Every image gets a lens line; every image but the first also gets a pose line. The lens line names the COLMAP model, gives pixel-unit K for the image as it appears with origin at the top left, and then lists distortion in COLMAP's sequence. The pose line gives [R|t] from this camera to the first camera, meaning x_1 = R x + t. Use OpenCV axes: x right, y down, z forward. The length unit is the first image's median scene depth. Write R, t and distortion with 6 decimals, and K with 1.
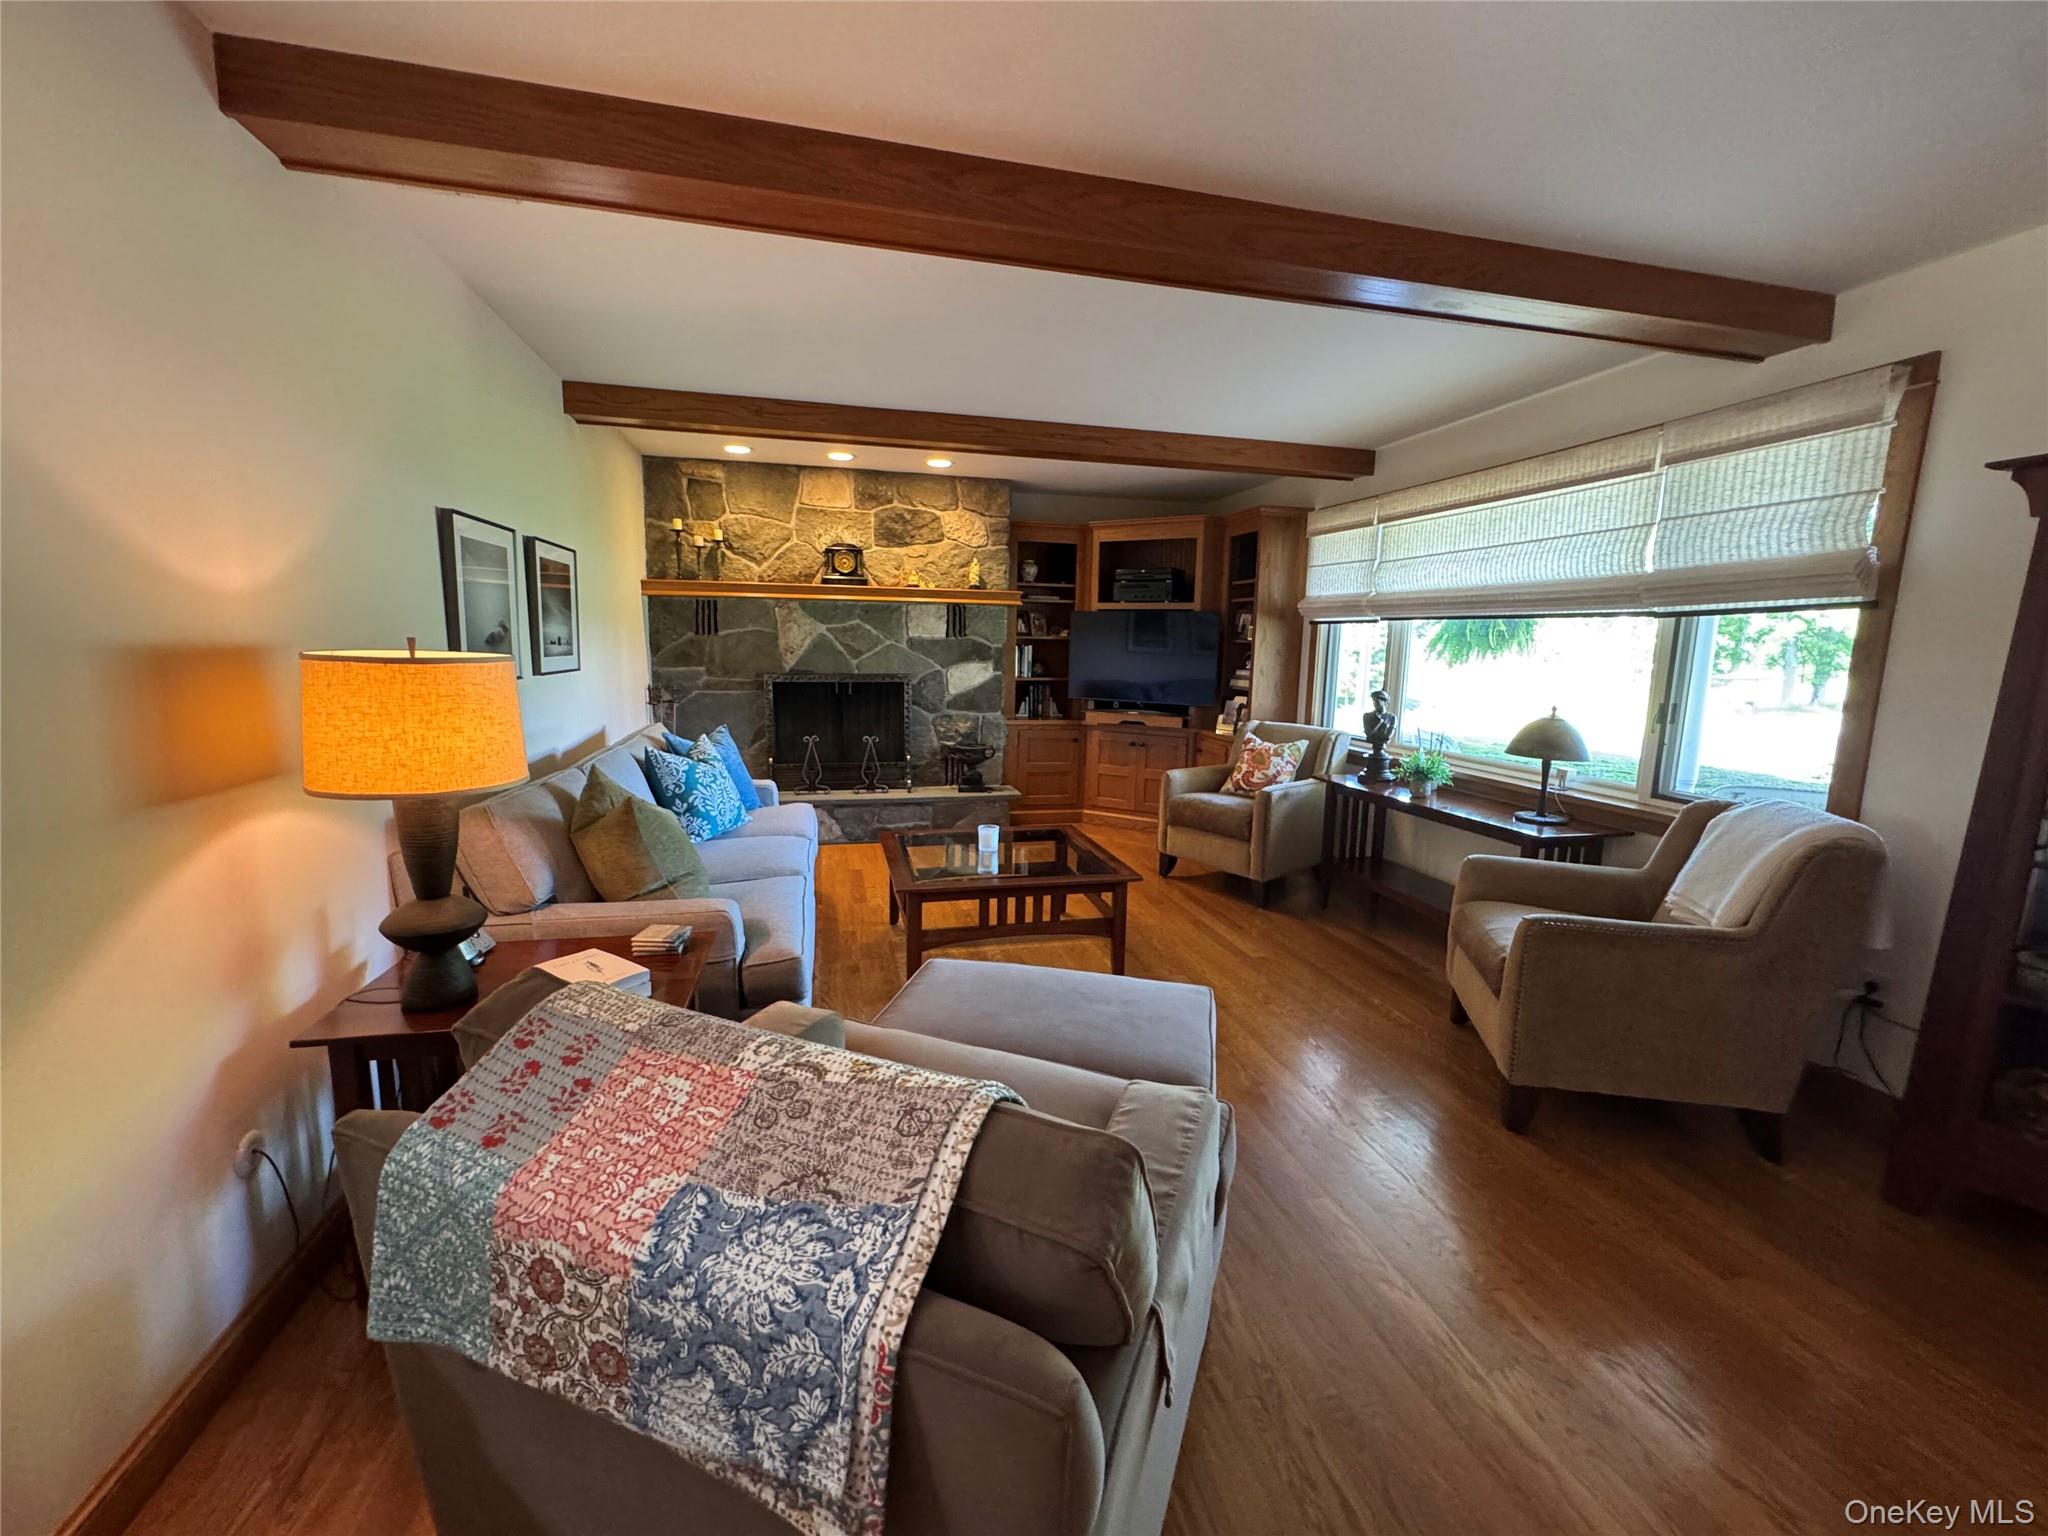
lens RADIAL K [[821.5, 0, 1023.4], [0, 821.5, 770.9], [0, 0, 1]] dist [-0.003997, 0.001234]
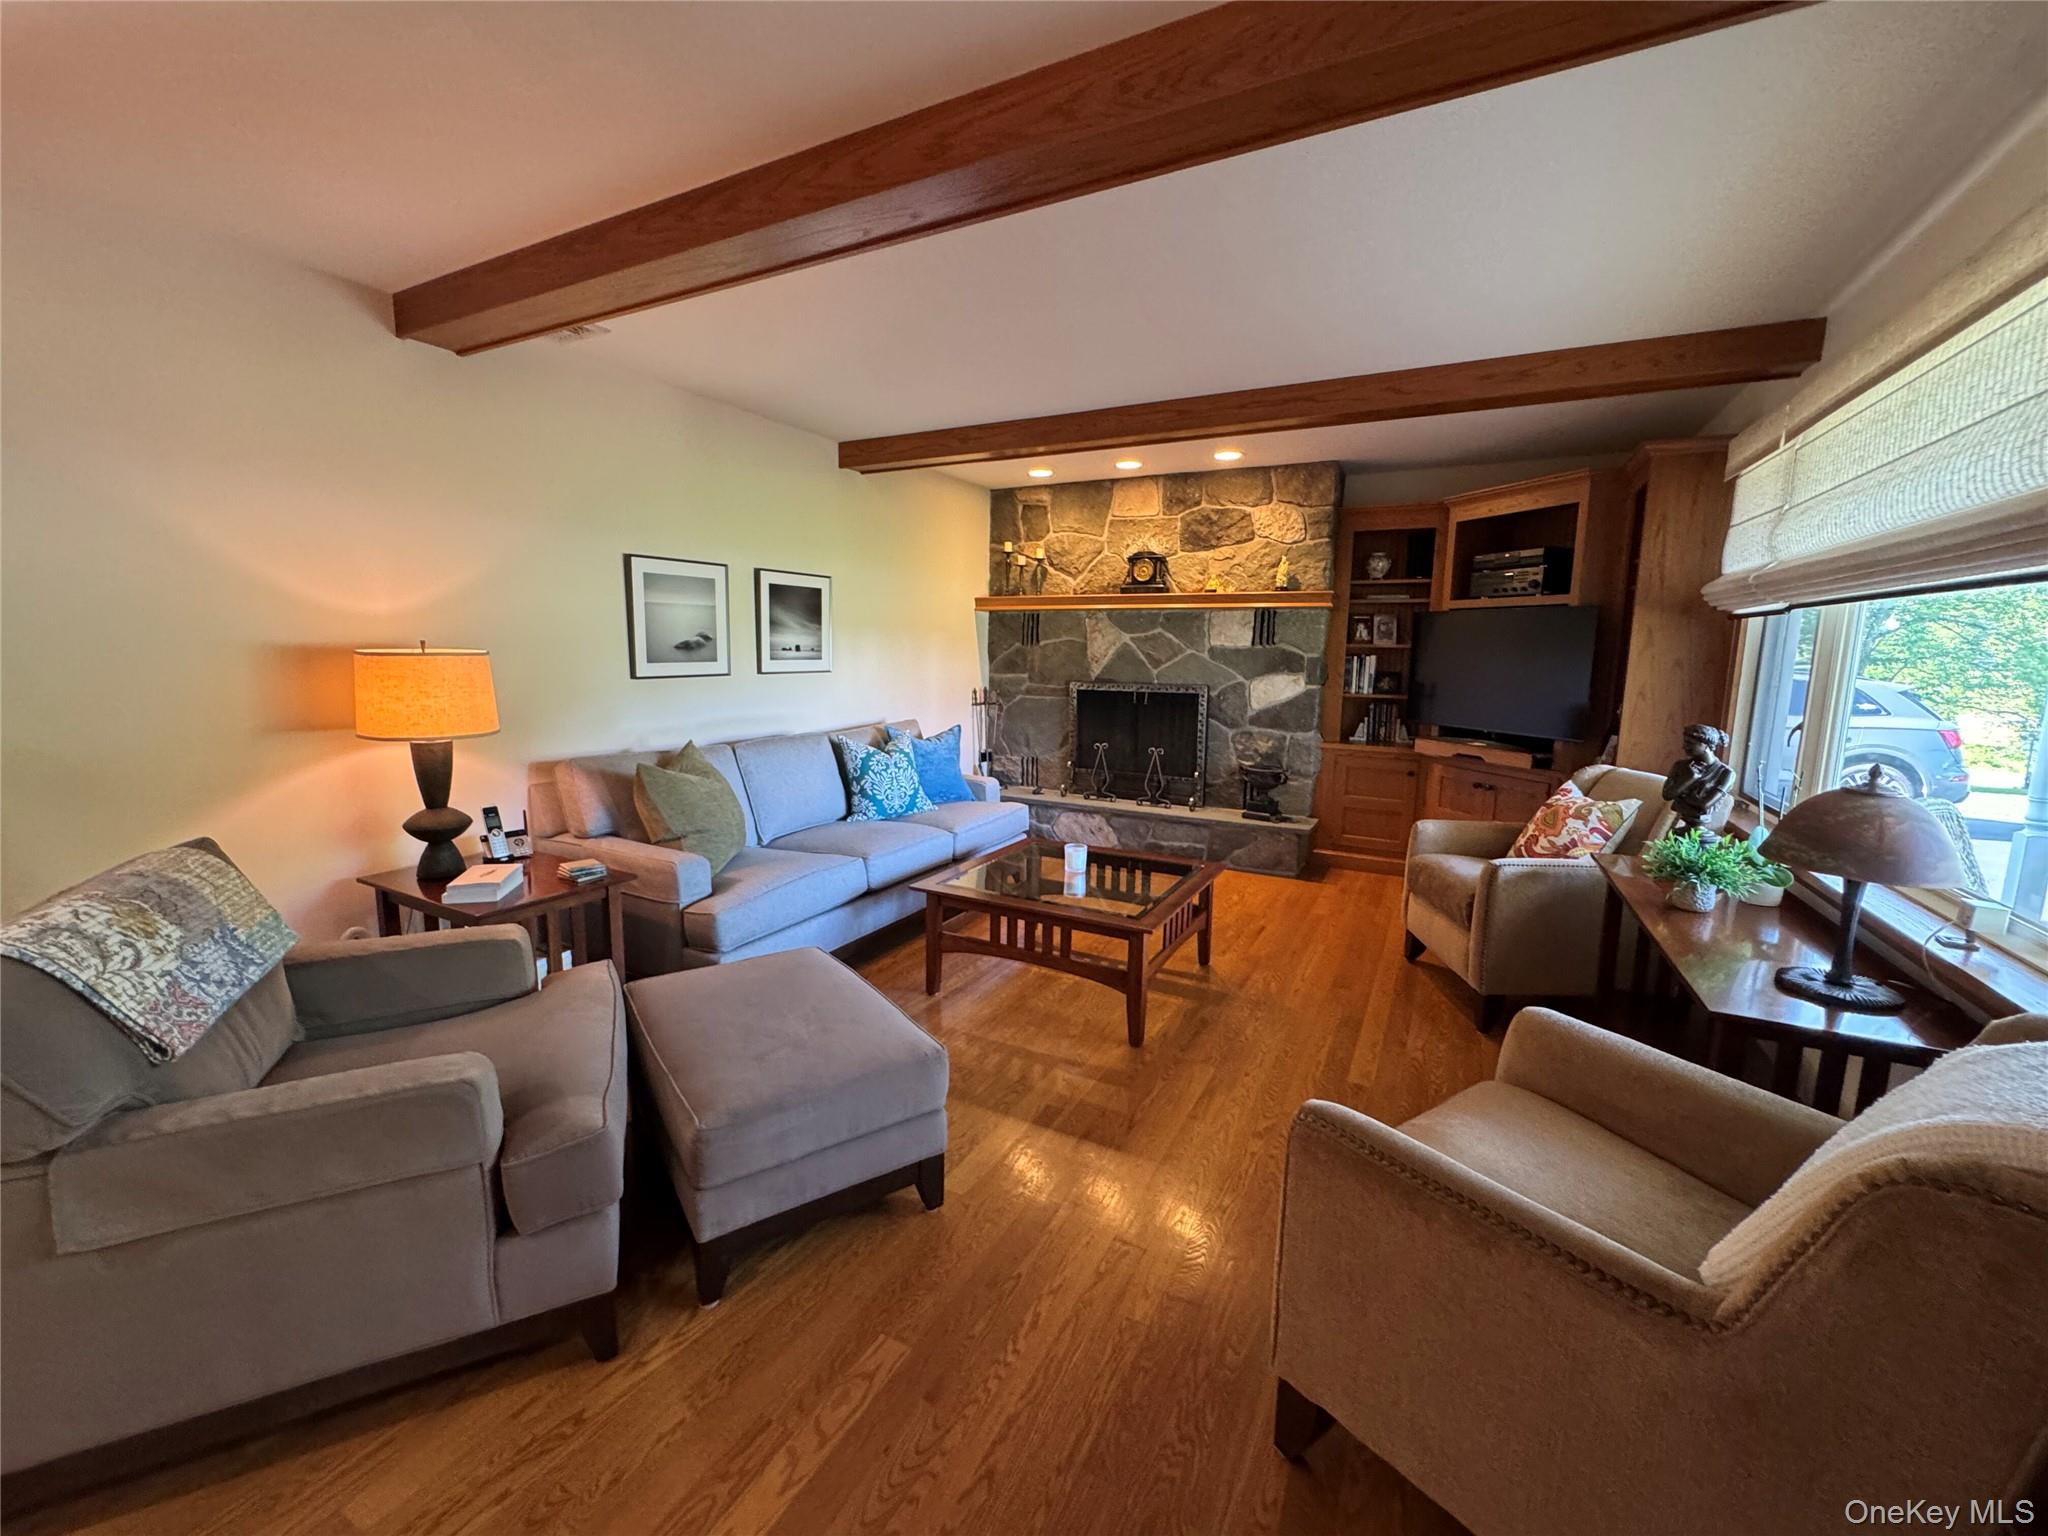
lens RADIAL K [[821.5, 0, 1020.8], [0, 821.5, 770.6], [0, 0, 1]] dist [-0.003997, 0.001234]
pose [[0.746377, 0.092111, -0.659118, 0.340577], [-0.104614, 0.994302, 0.020489, -0.019269], [0.657250, 0.053661, 0.751760, 0.170078]]
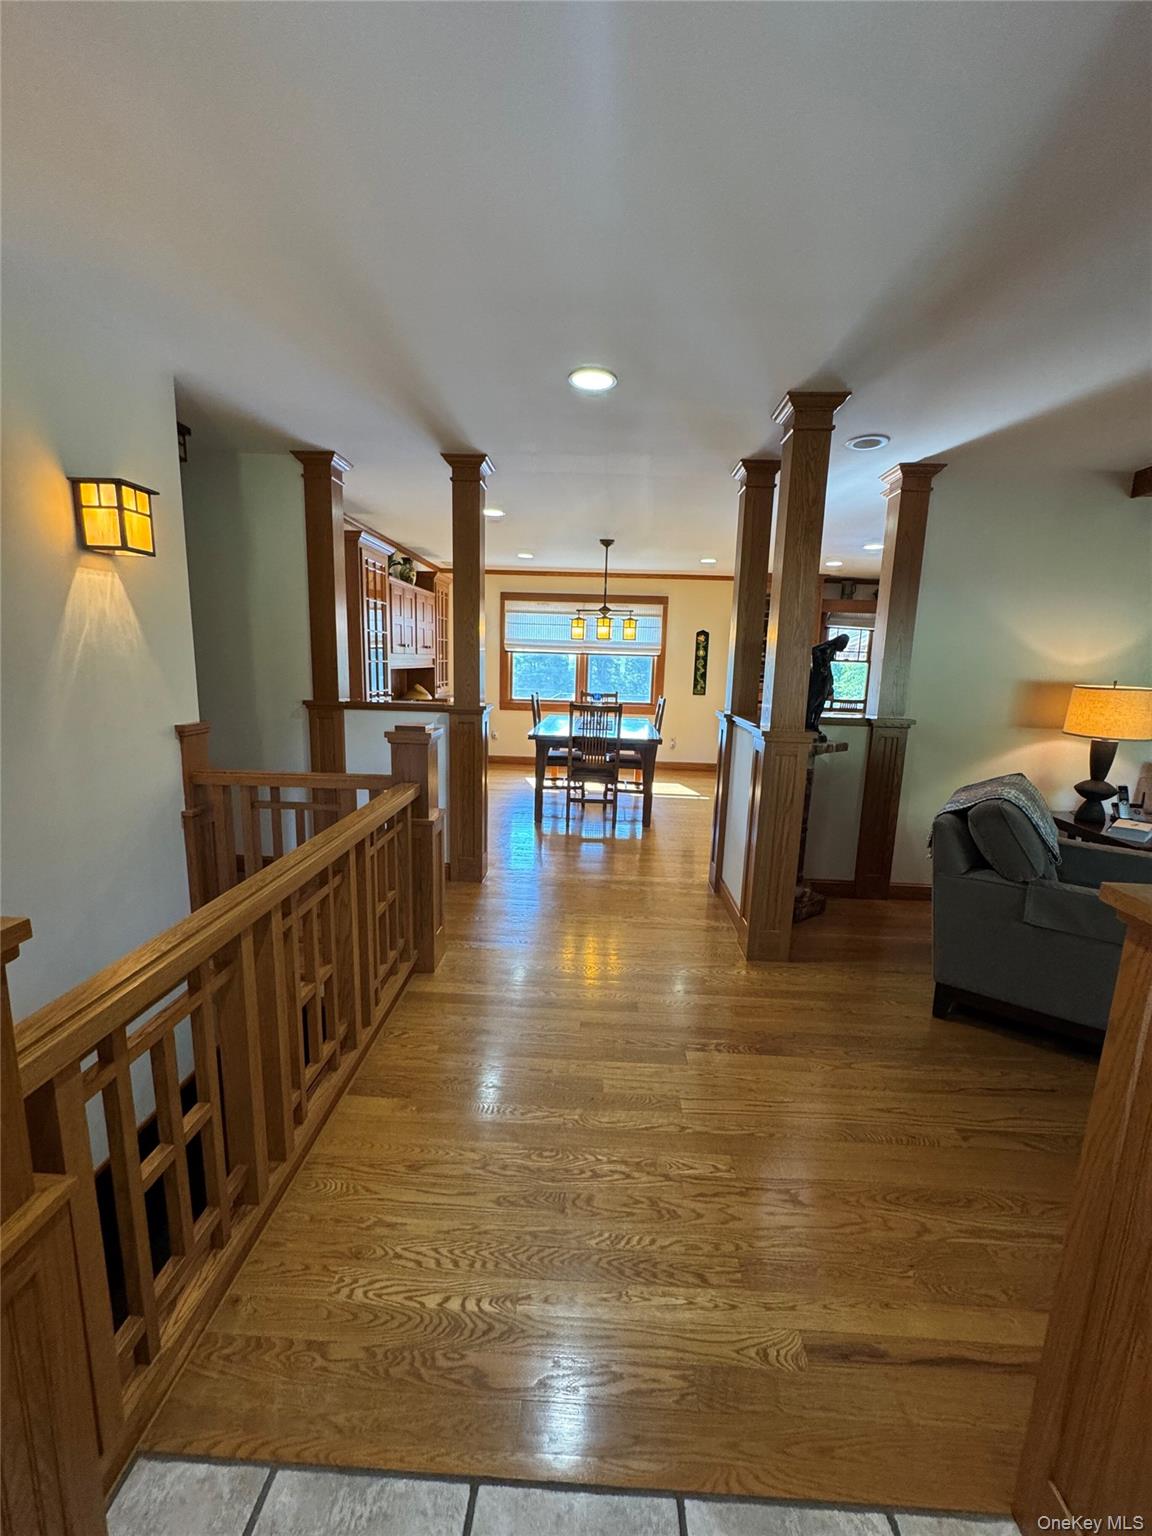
lens RADIAL K [[616.1, 0, 575.1], [0, 616.1, 765.5], [0, 0, 1]] dist [-0.003997, 0.001234]
pose [[-0.268806, 0.137259, -0.953364, 0.480262], [-0.186643, 0.963611, 0.191359, 0.013595], [0.944938, 0.229377, -0.233406, -0.035724]]
